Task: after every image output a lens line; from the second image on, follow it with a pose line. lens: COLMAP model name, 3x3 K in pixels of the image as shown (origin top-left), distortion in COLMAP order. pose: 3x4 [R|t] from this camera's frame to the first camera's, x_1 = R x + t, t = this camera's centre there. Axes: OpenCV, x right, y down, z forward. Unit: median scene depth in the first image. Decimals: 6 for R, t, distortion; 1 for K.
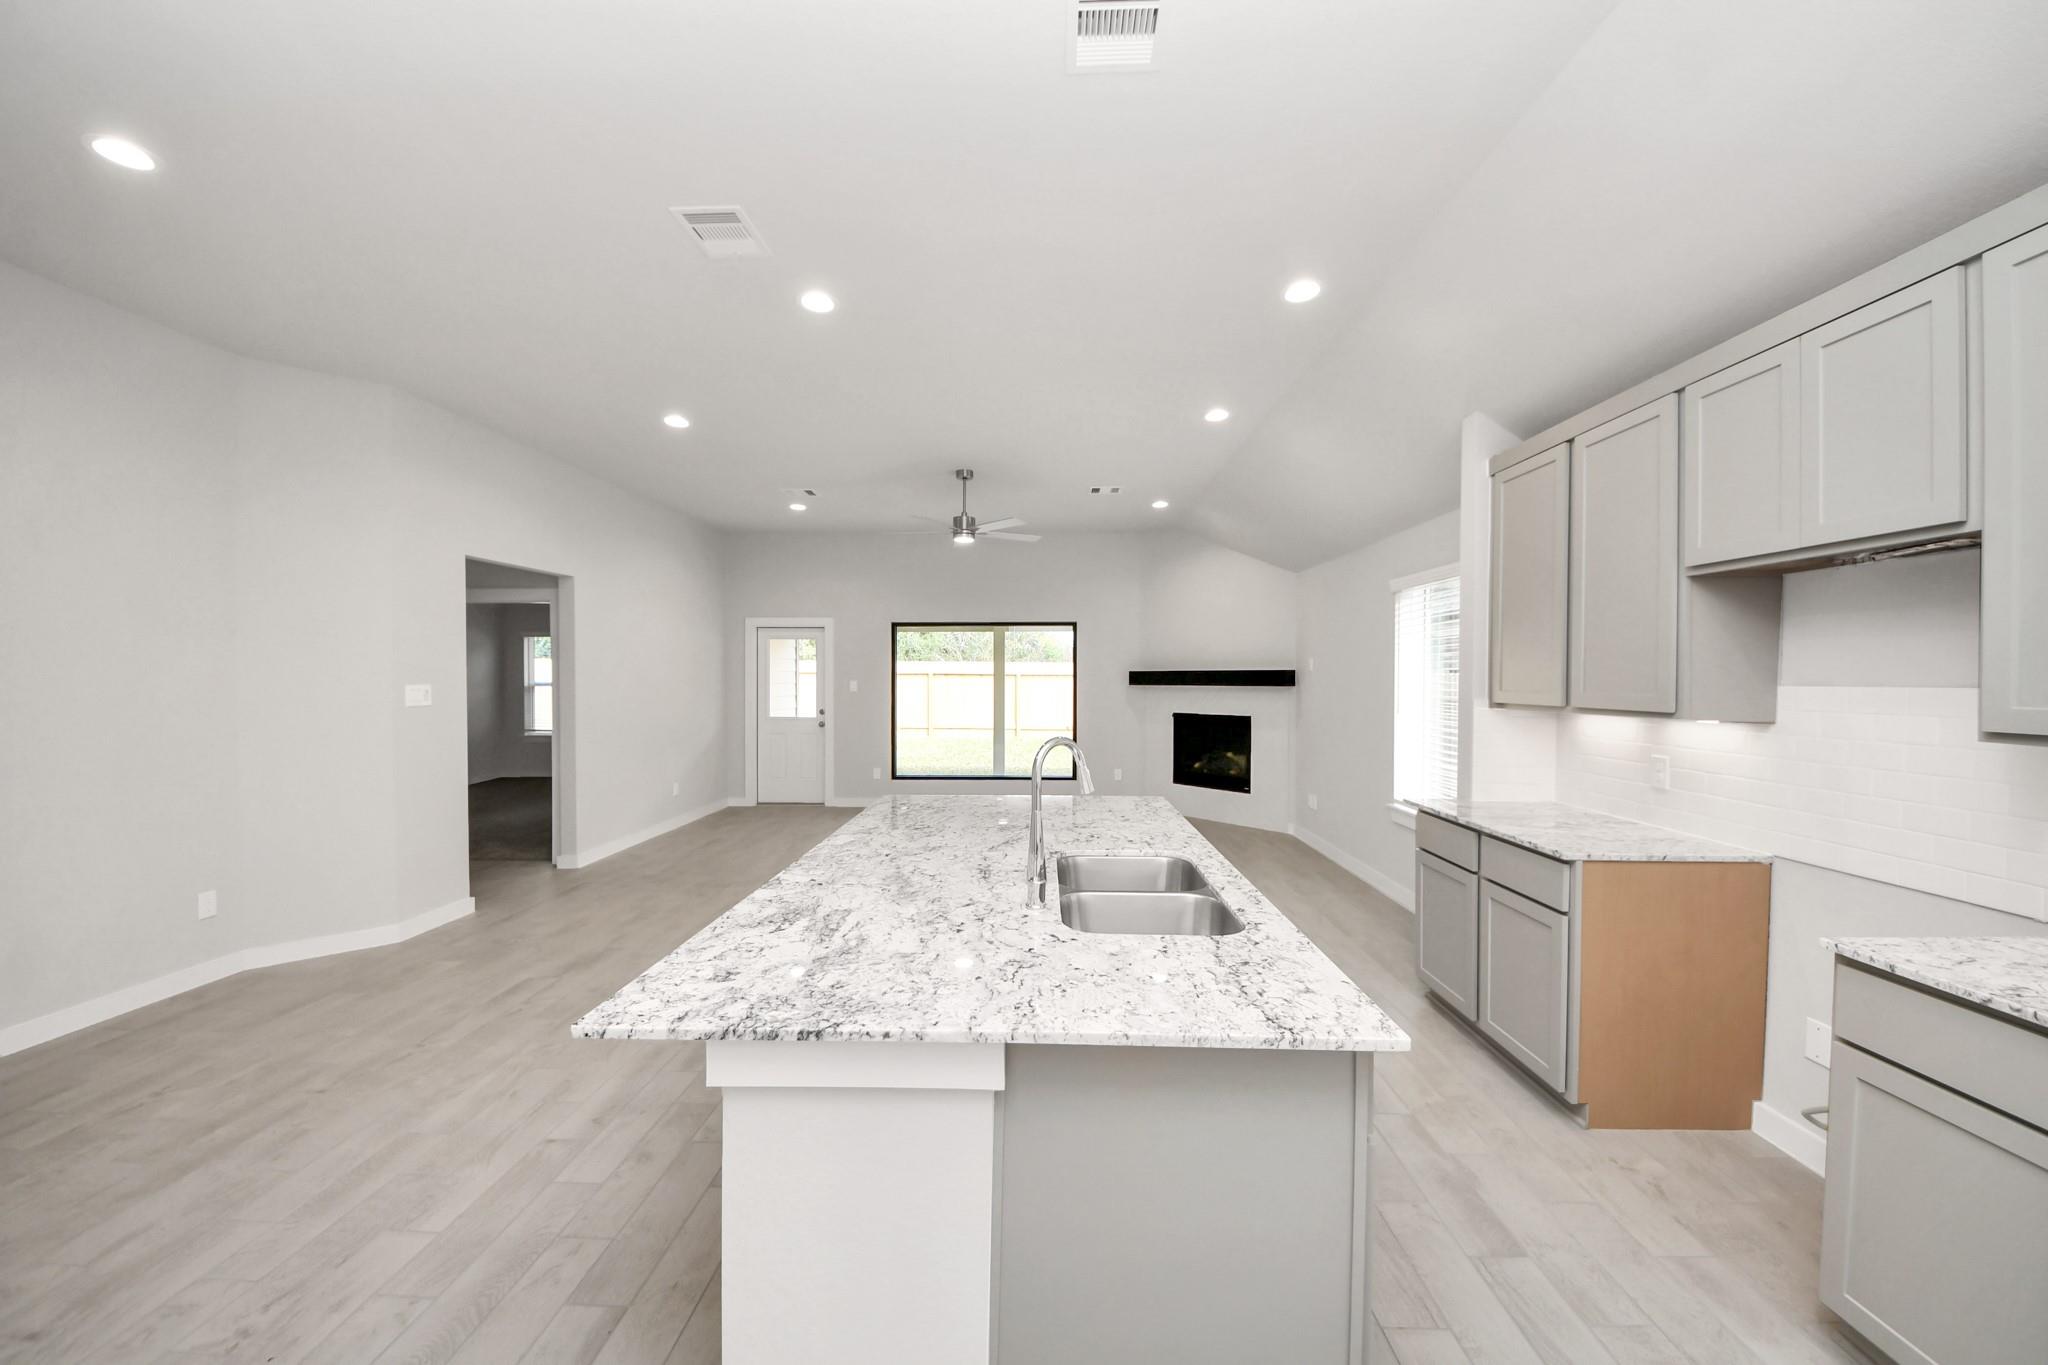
lens RADIAL K [[722.9, 0, 1020.6], [0, 722.9, 686.6], [0, 0, 1]] dist [0.029377, -0.019225]
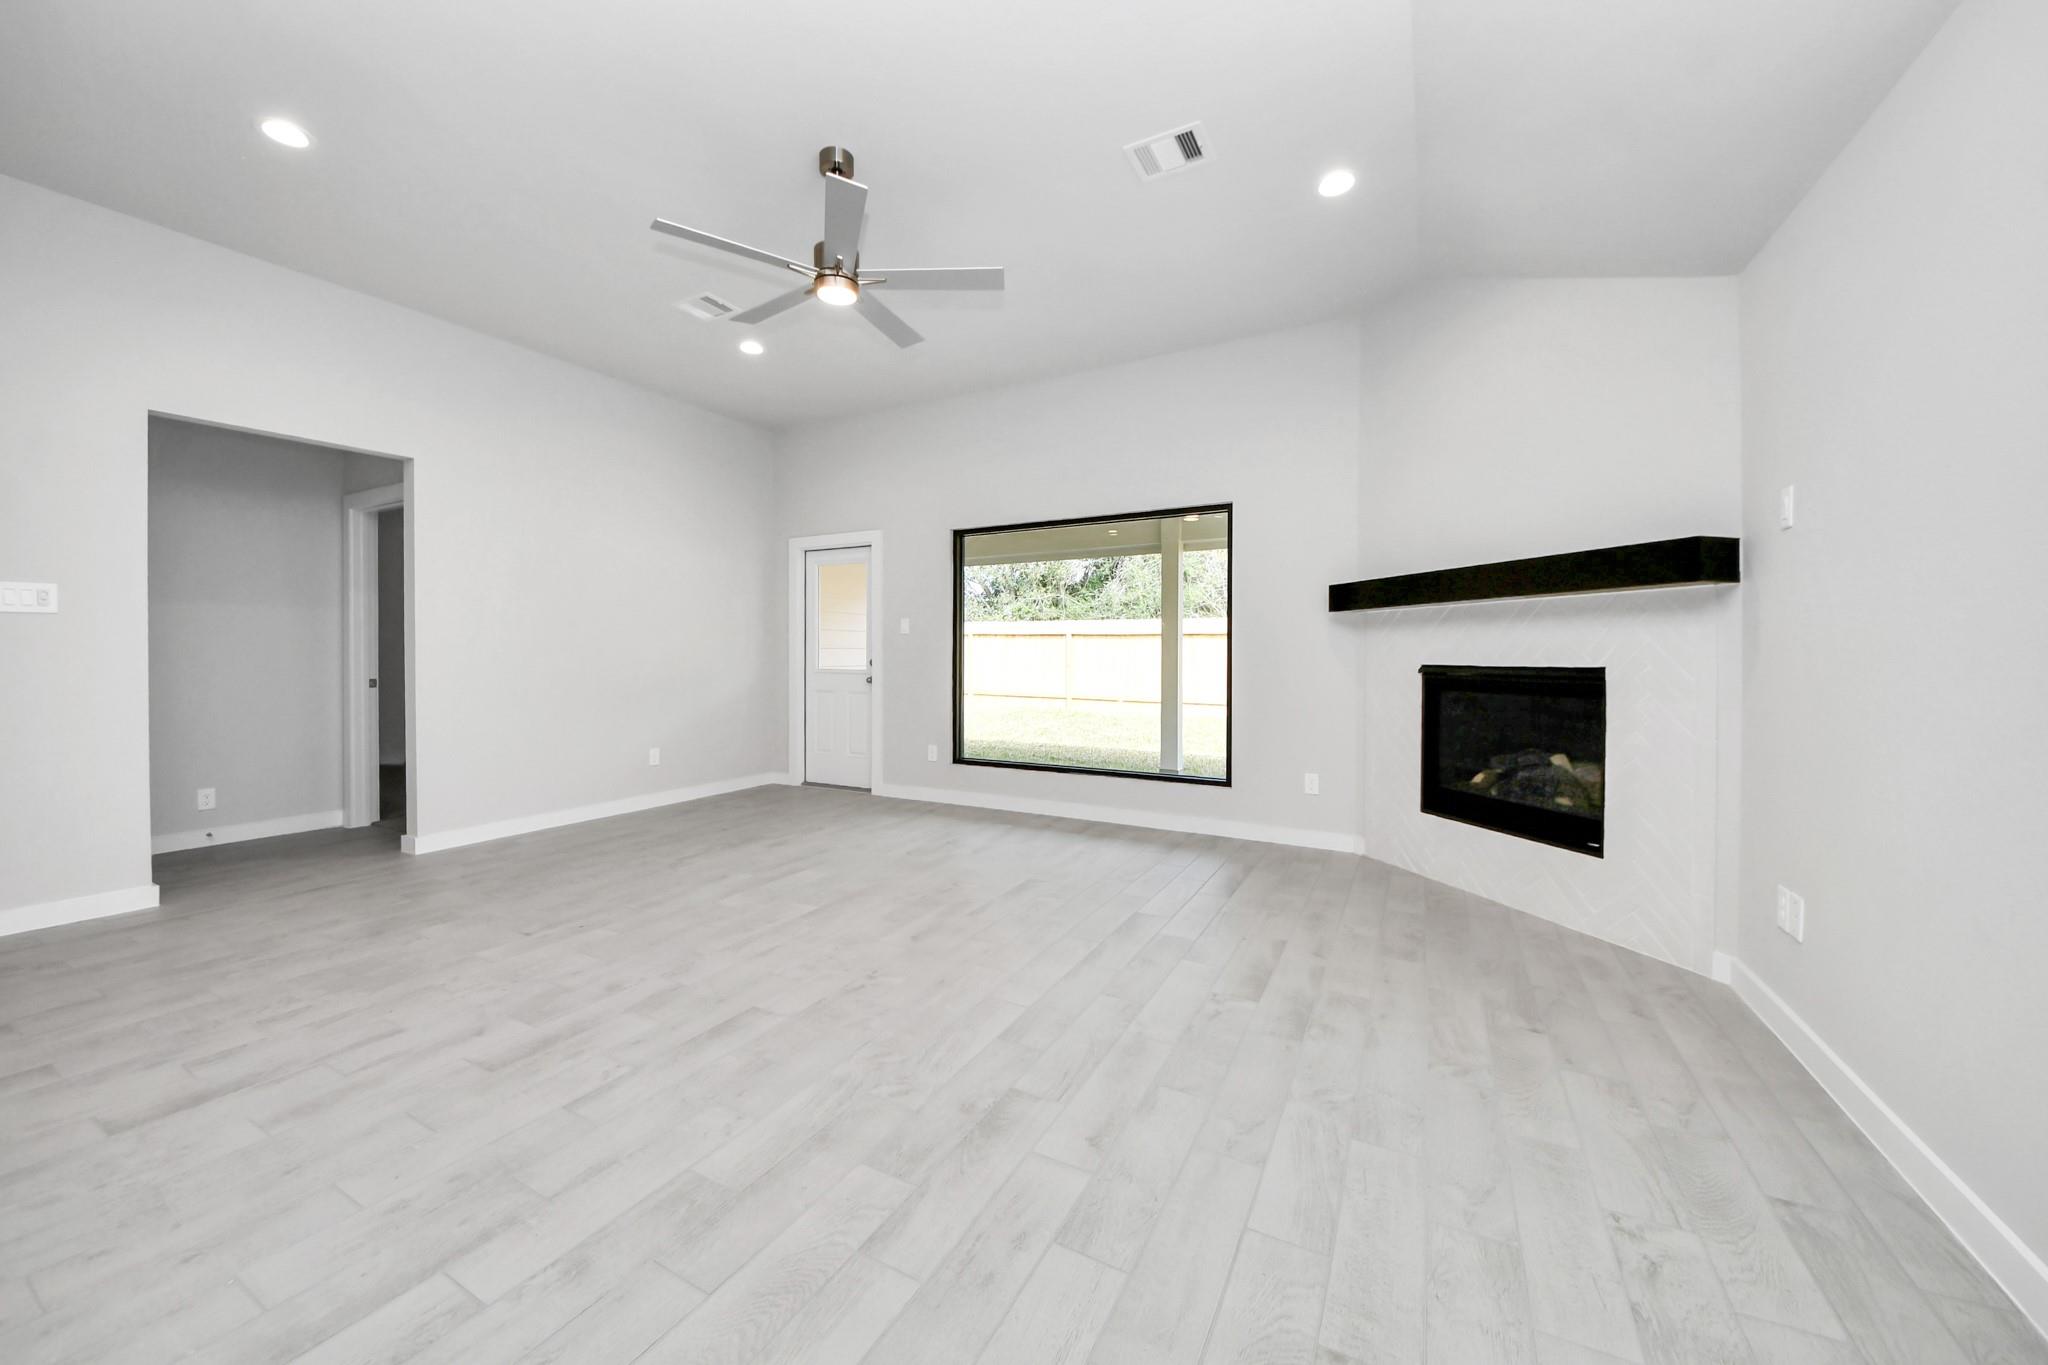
lens RADIAL K [[736.1, 0, 1006.4], [0, 736.1, 666.4], [0, 0, 1]] dist [0.029979, -0.020717]
pose [[0.890361, 0.007908, -0.455186, 0.206479], [-0.007324, 0.999969, 0.003046, 0.040834], [0.455196, 0.000622, 0.890391, 0.470270]]
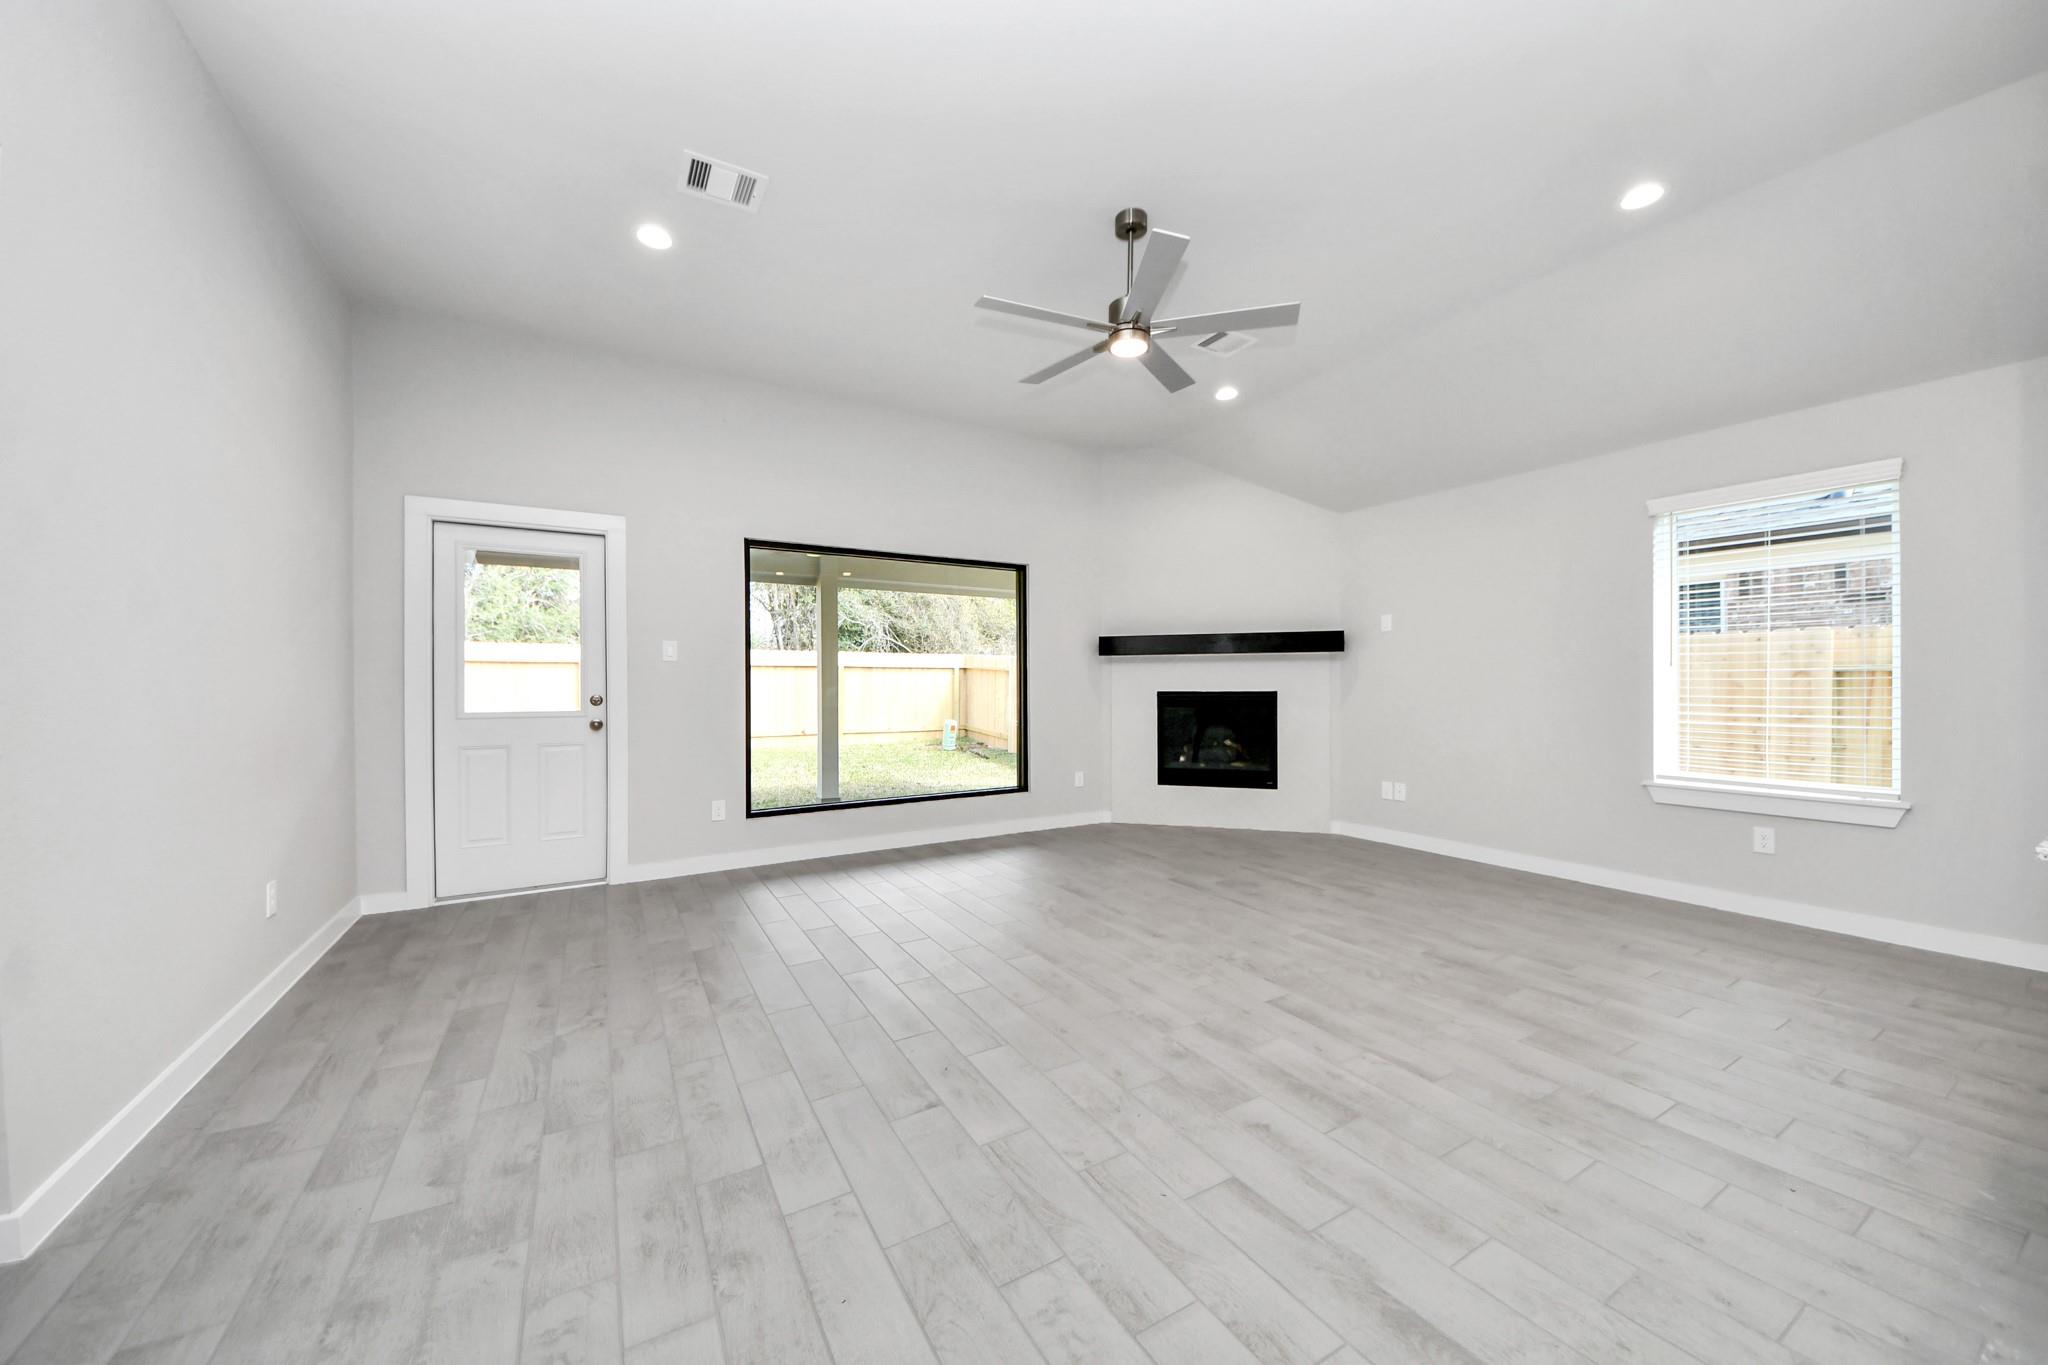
lens RADIAL K [[722.9, 0, 1020.6], [0, 722.9, 686.6], [0, 0, 1]] dist [0.029377, -0.019225]
pose [[0.851244, -0.006008, 0.524736, -0.335506], [0.011379, 0.999911, -0.007011, 0.037551], [-0.524647, 0.011939, 0.851236, 0.465631]]
